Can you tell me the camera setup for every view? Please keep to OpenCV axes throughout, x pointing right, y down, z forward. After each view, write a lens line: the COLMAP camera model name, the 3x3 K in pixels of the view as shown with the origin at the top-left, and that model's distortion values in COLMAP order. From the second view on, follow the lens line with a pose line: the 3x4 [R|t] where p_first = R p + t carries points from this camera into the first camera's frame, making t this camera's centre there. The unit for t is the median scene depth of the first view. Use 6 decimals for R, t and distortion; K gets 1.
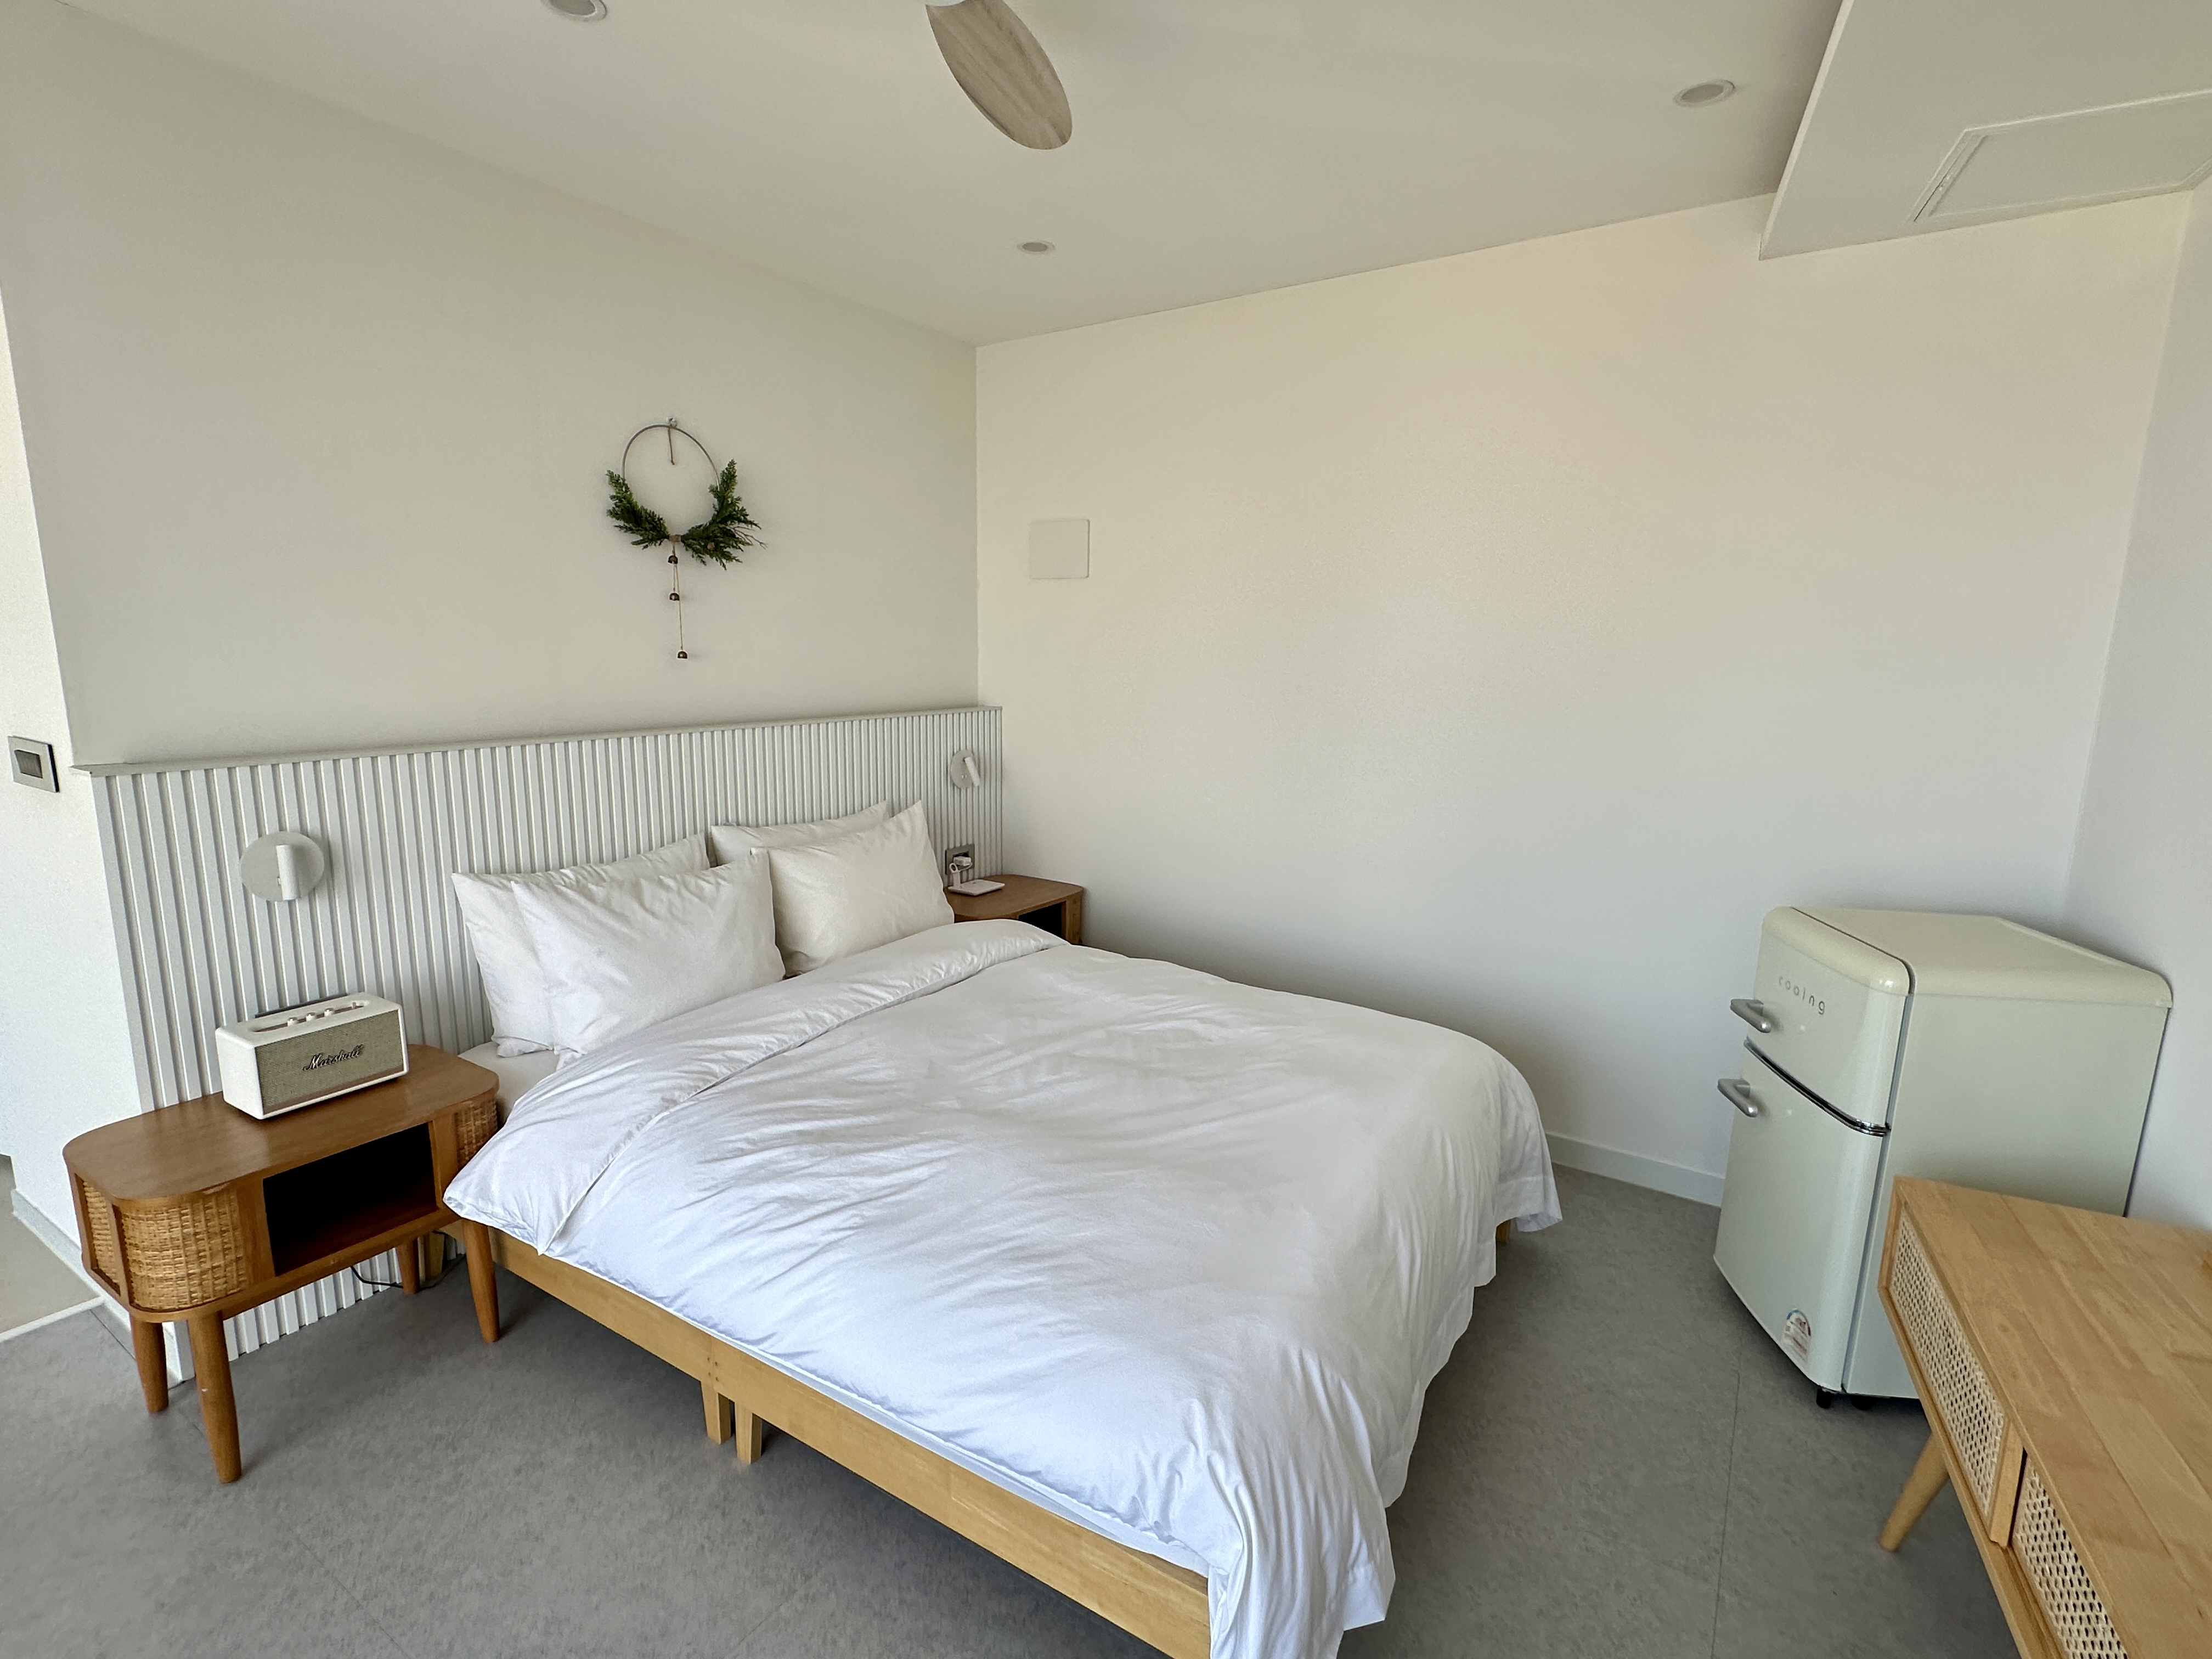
lens RADIAL K [[1059.3, 0, 1113.5], [0, 1059.3, 826.1], [0, 0, 1]] dist [-0.004623, 0.000147]
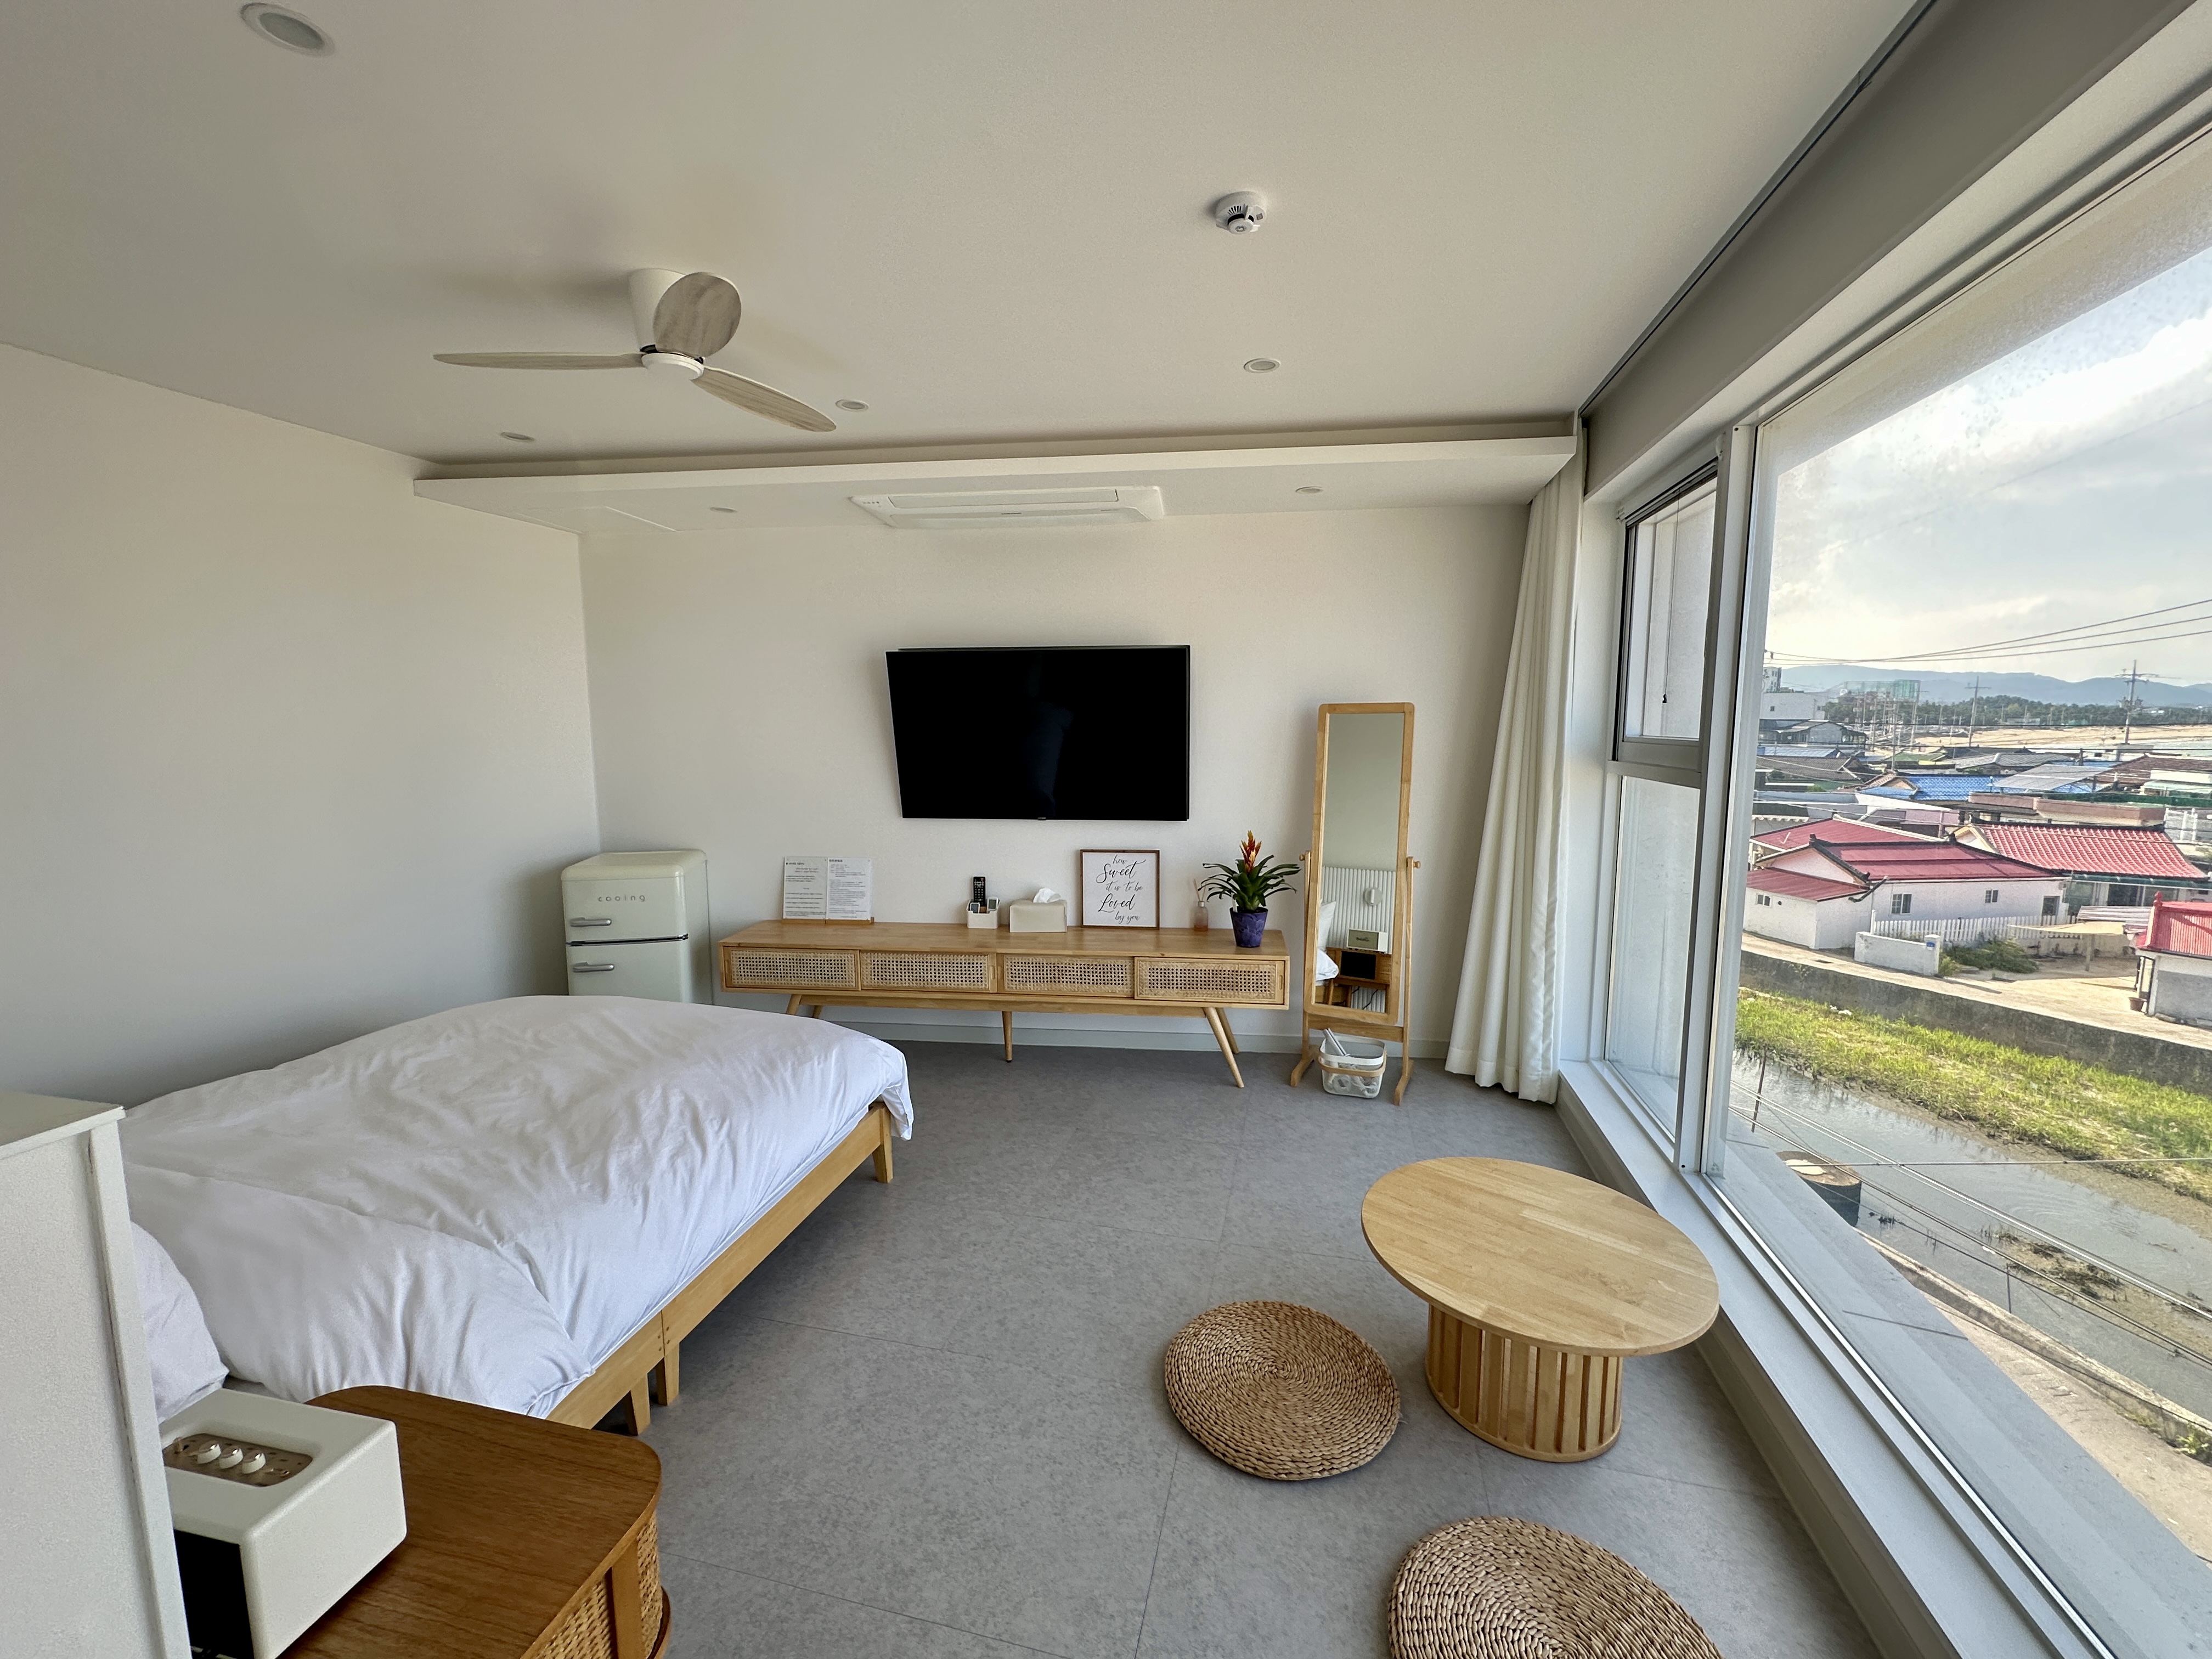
lens RADIAL K [[882.8, 0, 1106.7], [0, 882.8, 824.1], [0, 0, 1]] dist [-0.000076, -0.000061]
pose [[-0.338916, -0.117652, 0.933431, -1.456471], [0.162621, 0.969890, 0.181293, -0.162691], [-0.926656, 0.213239, -0.309578, 0.736766]]
